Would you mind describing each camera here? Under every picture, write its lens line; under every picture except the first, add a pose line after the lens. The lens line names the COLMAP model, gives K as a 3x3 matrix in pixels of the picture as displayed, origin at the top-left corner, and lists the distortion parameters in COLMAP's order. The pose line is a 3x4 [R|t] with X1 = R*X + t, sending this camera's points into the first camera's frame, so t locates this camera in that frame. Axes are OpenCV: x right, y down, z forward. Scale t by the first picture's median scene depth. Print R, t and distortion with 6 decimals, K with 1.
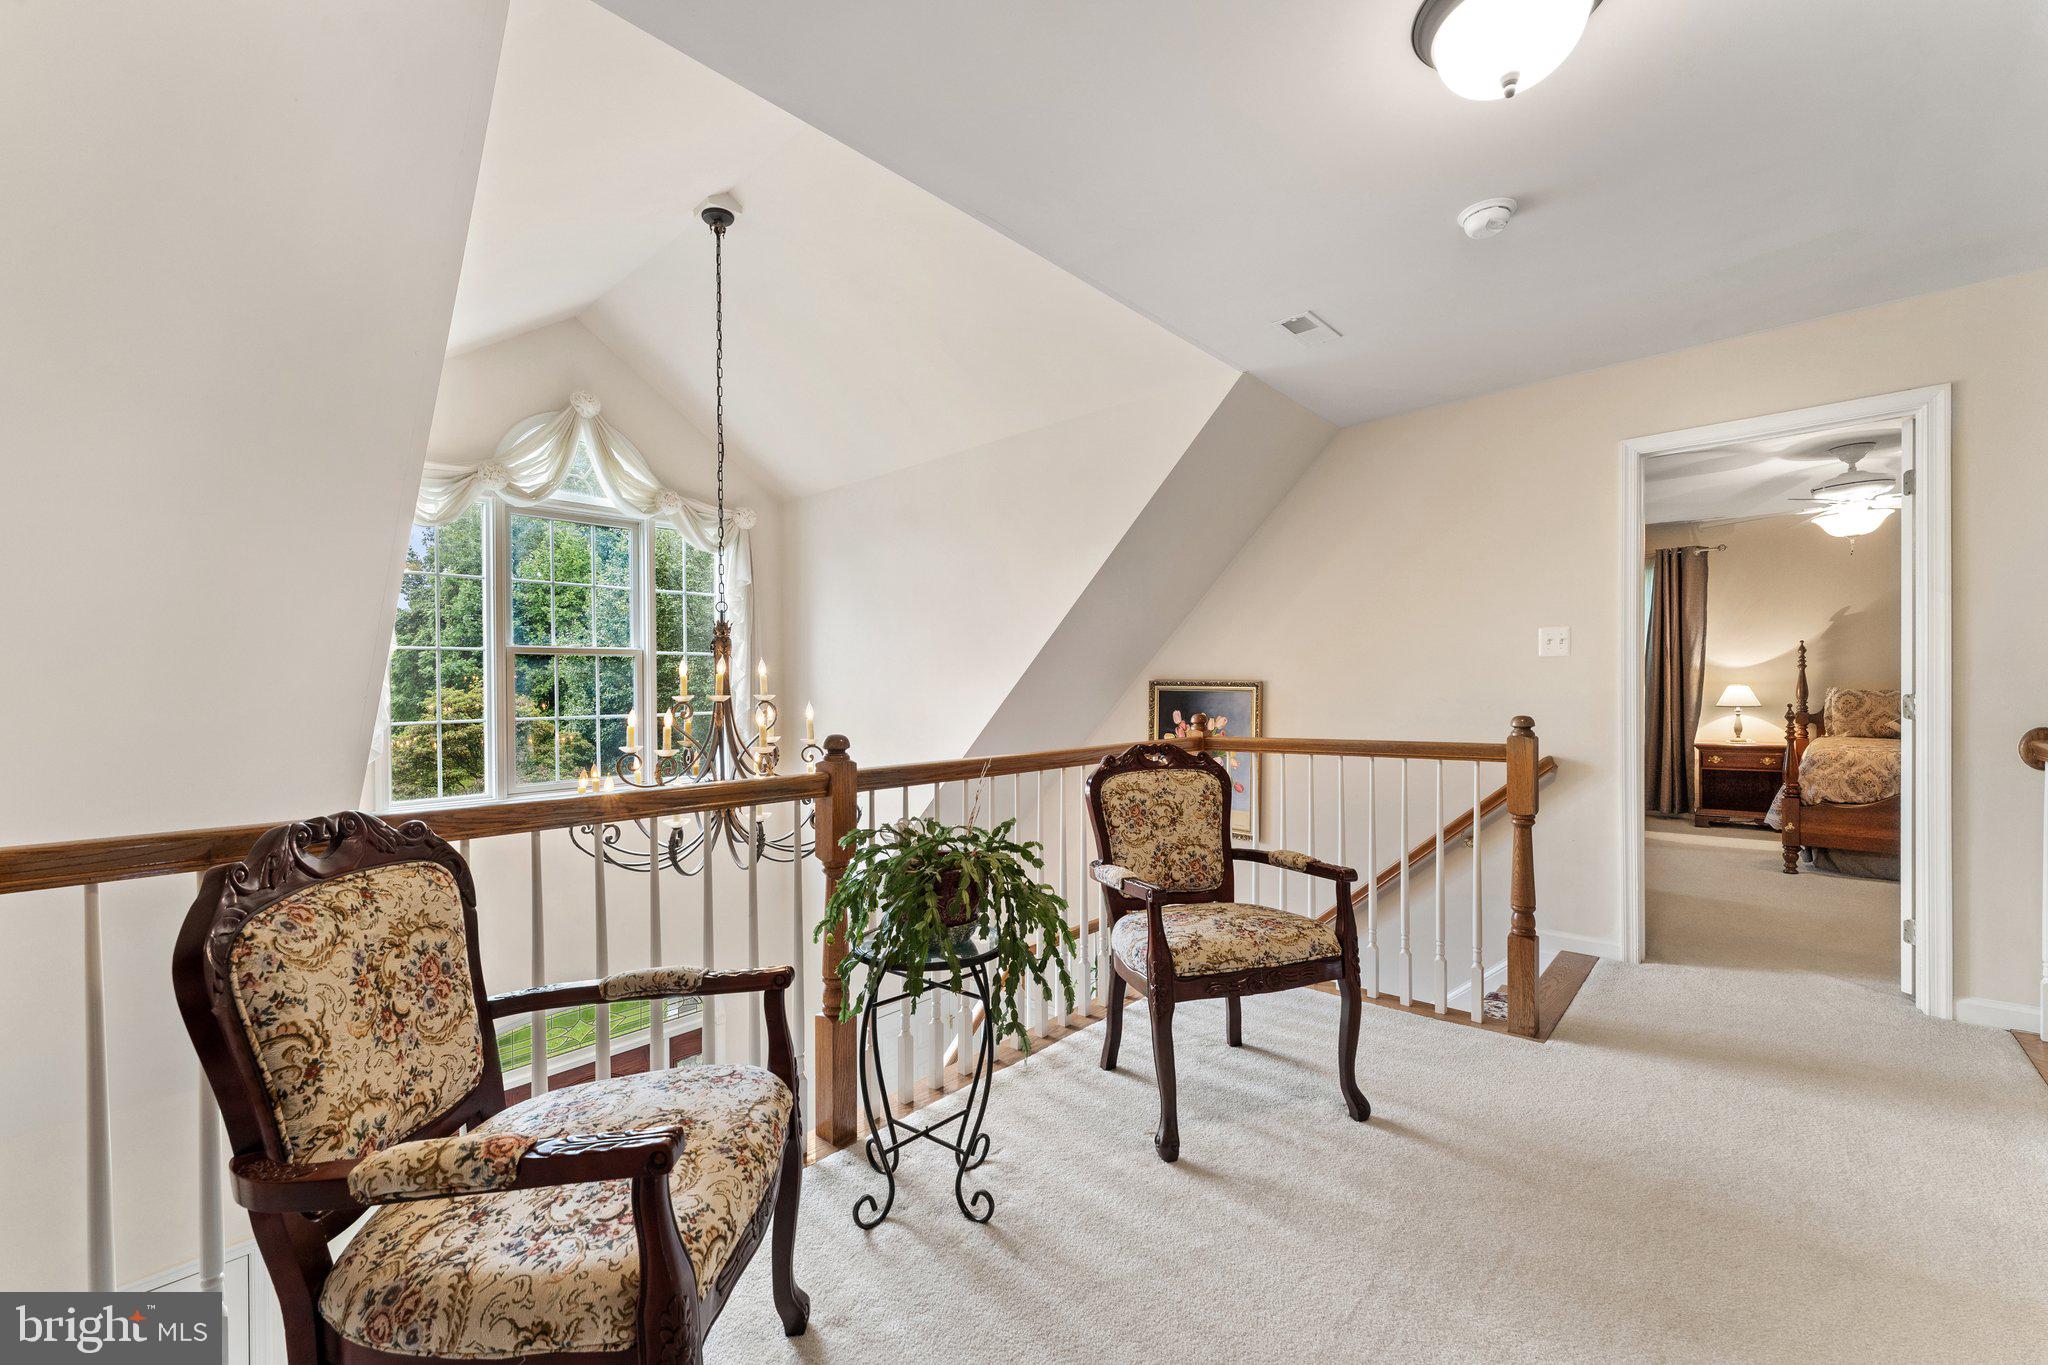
lens RADIAL K [[830.1, 0, 1024.6], [0, 830.1, 688.7], [0, 0, 1]] dist [0.001667, -0.000140]
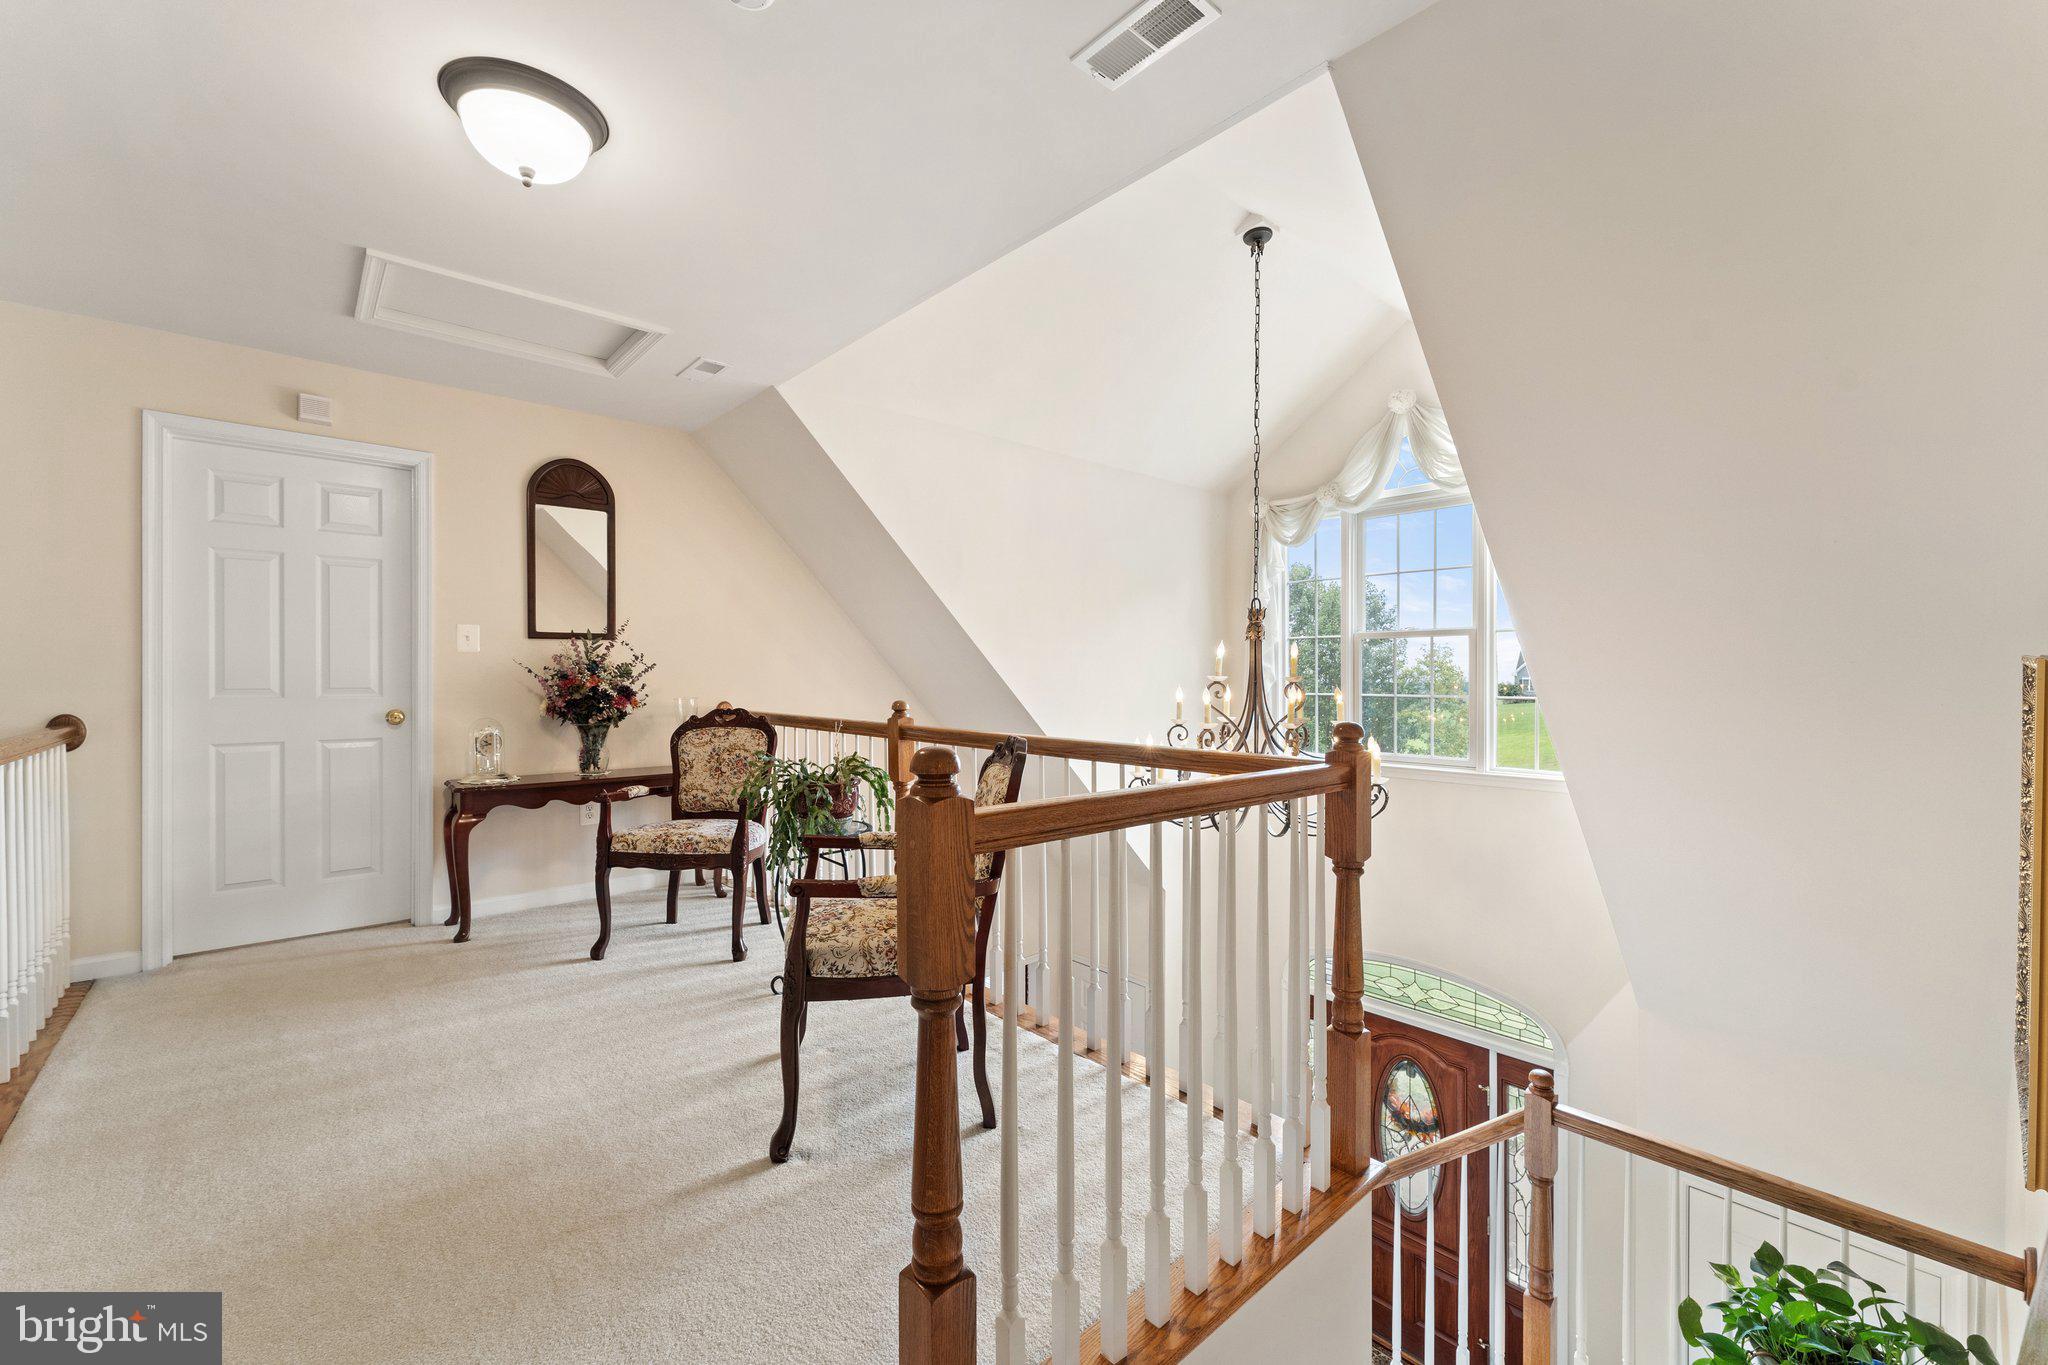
lens RADIAL K [[830.1, 0, 1025.1], [0, 830.1, 675.1], [0, 0, 1]] dist [0.001667, -0.000140]
pose [[-0.103732, 0.012413, -0.994528, 1.306870], [0.000326, 0.999922, 0.012447, -0.011125], [0.994605, 0.000967, -0.103728, 1.411662]]
